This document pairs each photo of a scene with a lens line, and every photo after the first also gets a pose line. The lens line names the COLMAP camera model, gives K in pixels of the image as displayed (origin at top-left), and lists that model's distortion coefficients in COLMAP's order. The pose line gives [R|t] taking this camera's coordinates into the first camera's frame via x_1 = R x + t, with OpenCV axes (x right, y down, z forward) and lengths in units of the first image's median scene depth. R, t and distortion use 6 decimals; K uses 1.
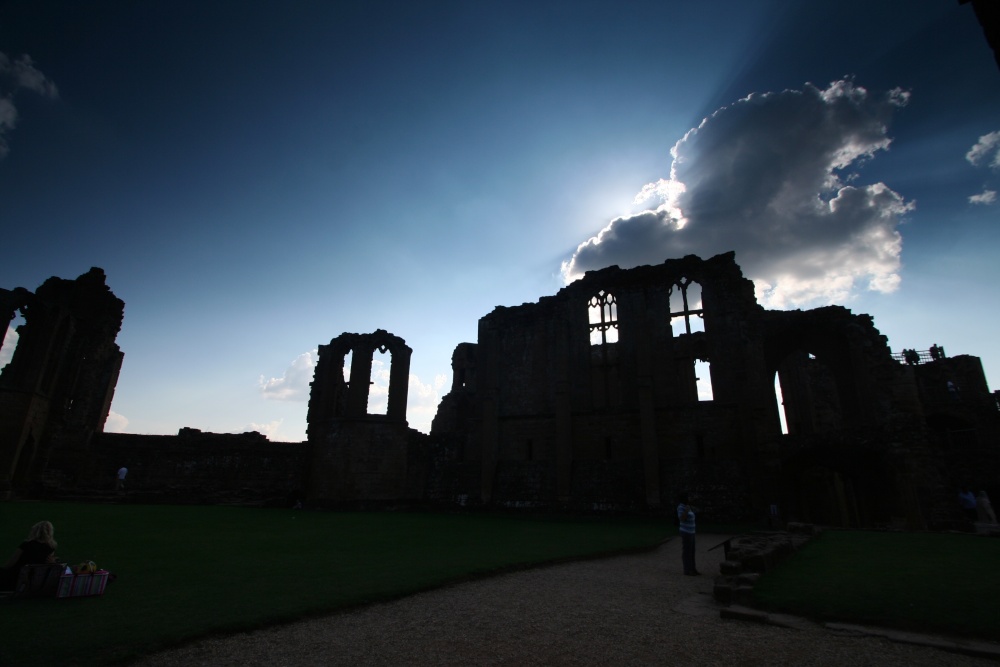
lens RADIAL K [[479.0, 0, 500.0], [0, 479.0, 333.5], [0, 0, 1]] dist [0.022369, -0.024876]
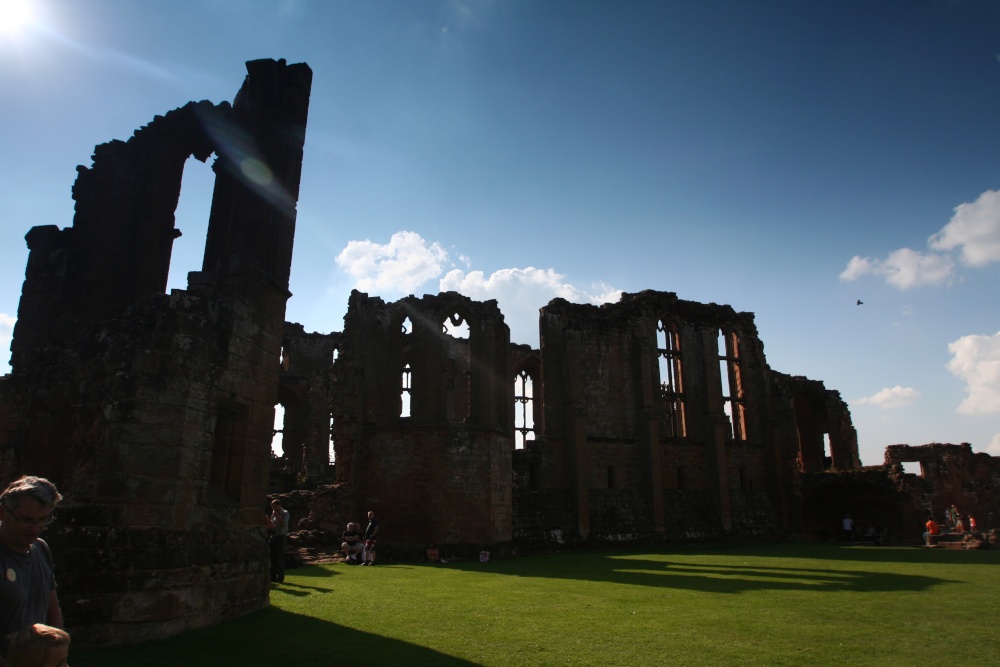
lens RADIAL K [[690.6, 0, 500.0], [0, 690.6, 333.5], [0, 0, 1]] dist [-0.038022, -0.000226]
pose [[0.608341, 0.181498, 0.772644, -1.088902], [-0.222732, 0.973422, -0.053294, 0.096672], [-0.761782, -0.139672, 0.632598, 0.386704]]
